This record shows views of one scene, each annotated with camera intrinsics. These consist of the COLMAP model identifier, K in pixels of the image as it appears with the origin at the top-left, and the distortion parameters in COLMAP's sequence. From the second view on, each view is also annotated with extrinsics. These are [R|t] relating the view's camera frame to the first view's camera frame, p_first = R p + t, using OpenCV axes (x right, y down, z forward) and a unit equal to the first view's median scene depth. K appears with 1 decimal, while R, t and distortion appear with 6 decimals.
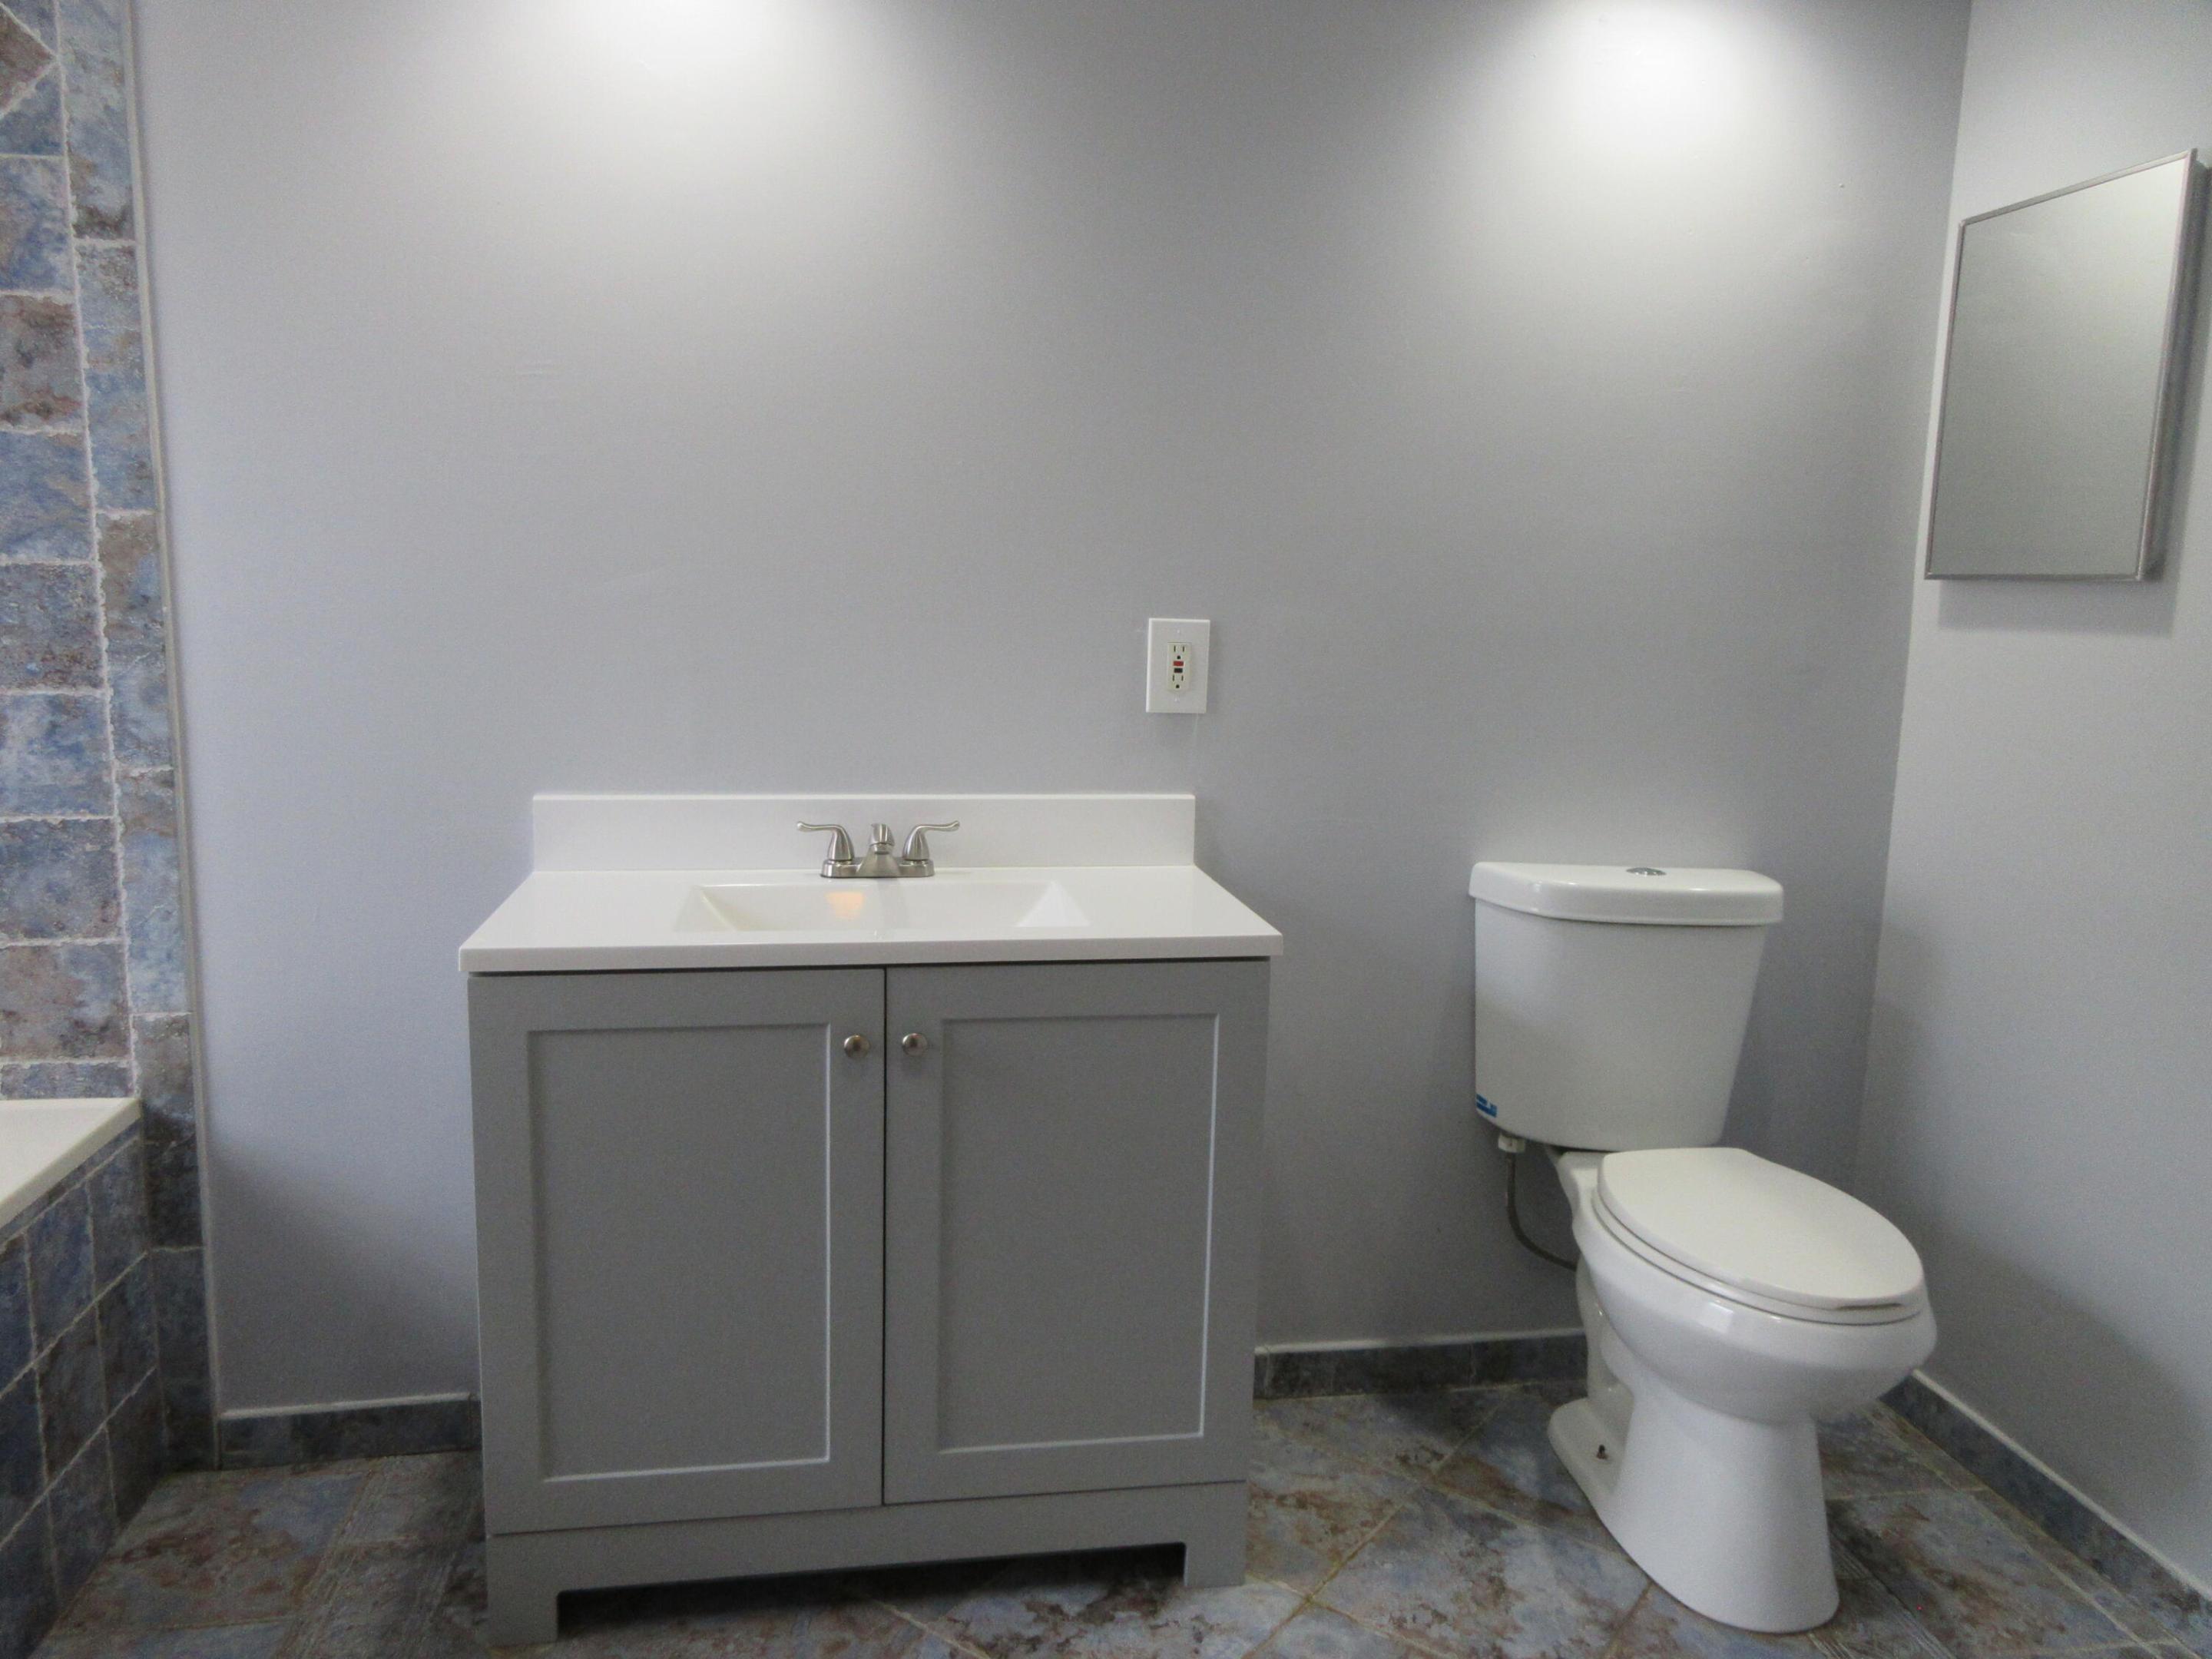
lens RADIAL K [[1671.3, 0, 1096.1], [0, 1671.3, 830.2], [0, 0, 1]] dist [0.000844, -0.001452]
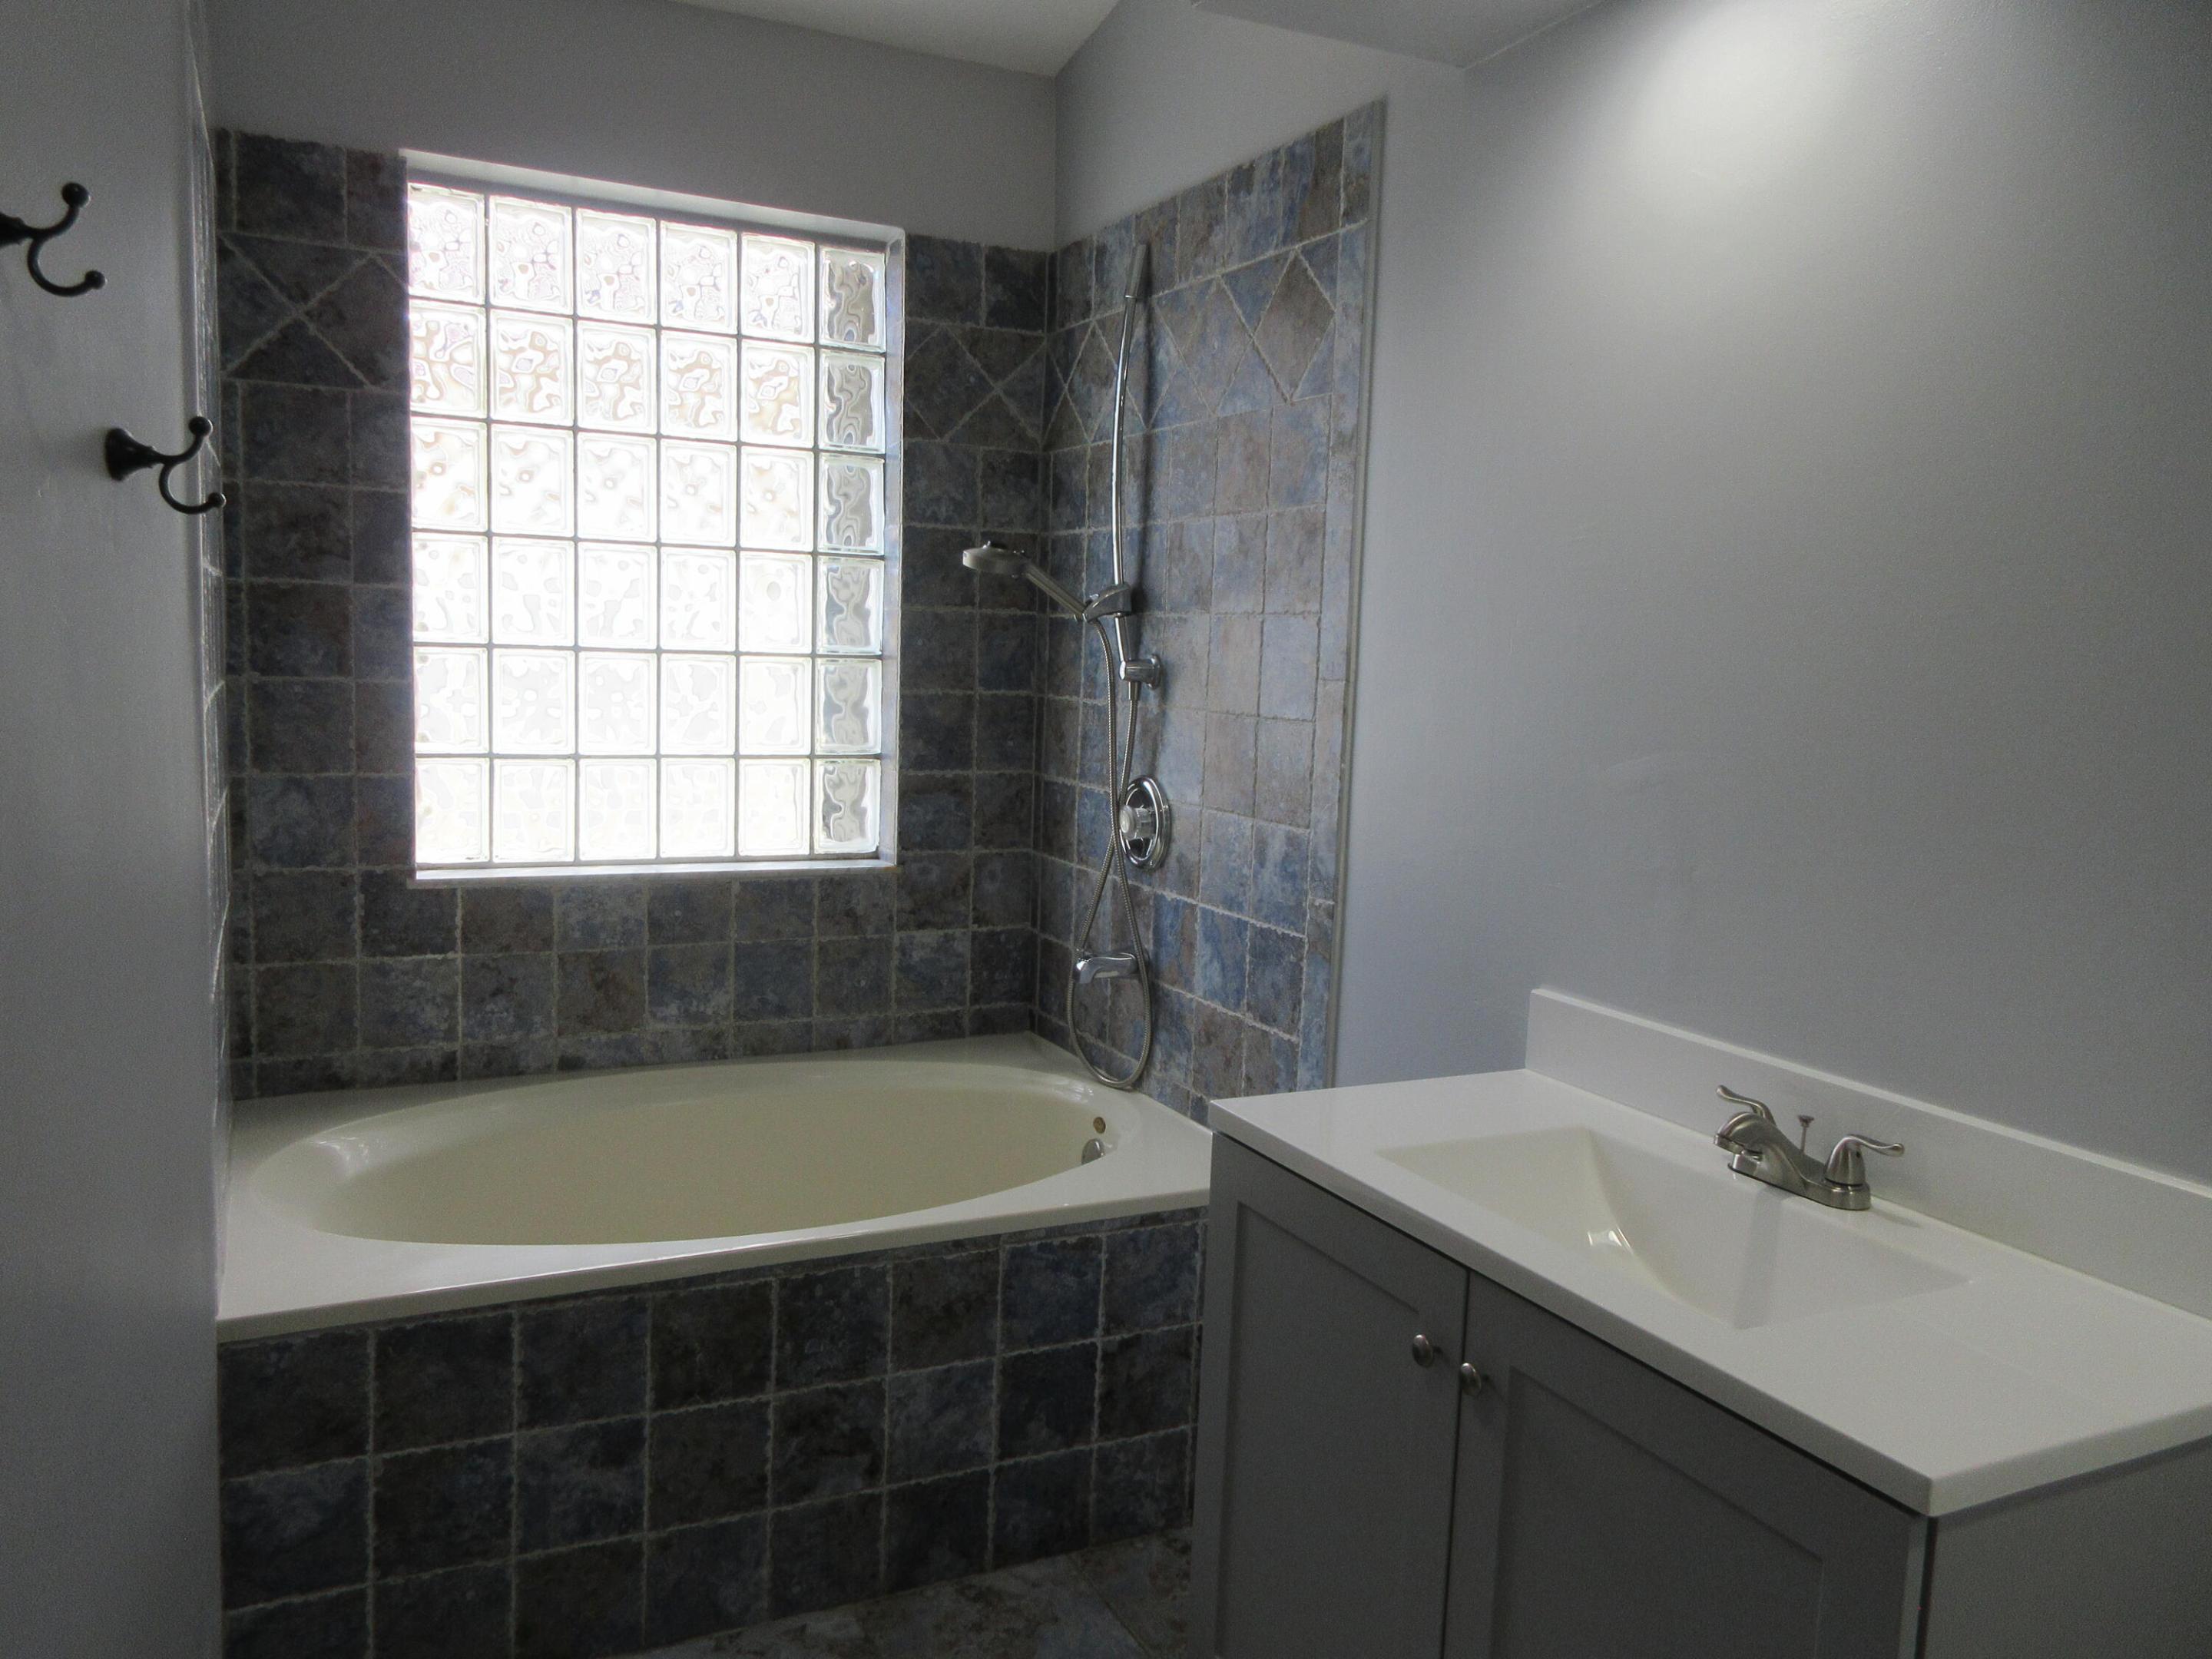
lens RADIAL K [[1671.3, 0, 1096.1], [0, 1671.3, 830.2], [0, 0, 1]] dist [0.000844, -0.001452]
pose [[0.294485, 0.099587, -0.950453, 0.485543], [-0.168916, 0.984321, 0.050799, -0.117499], [0.940609, 0.145587, 0.306690, 0.488634]]
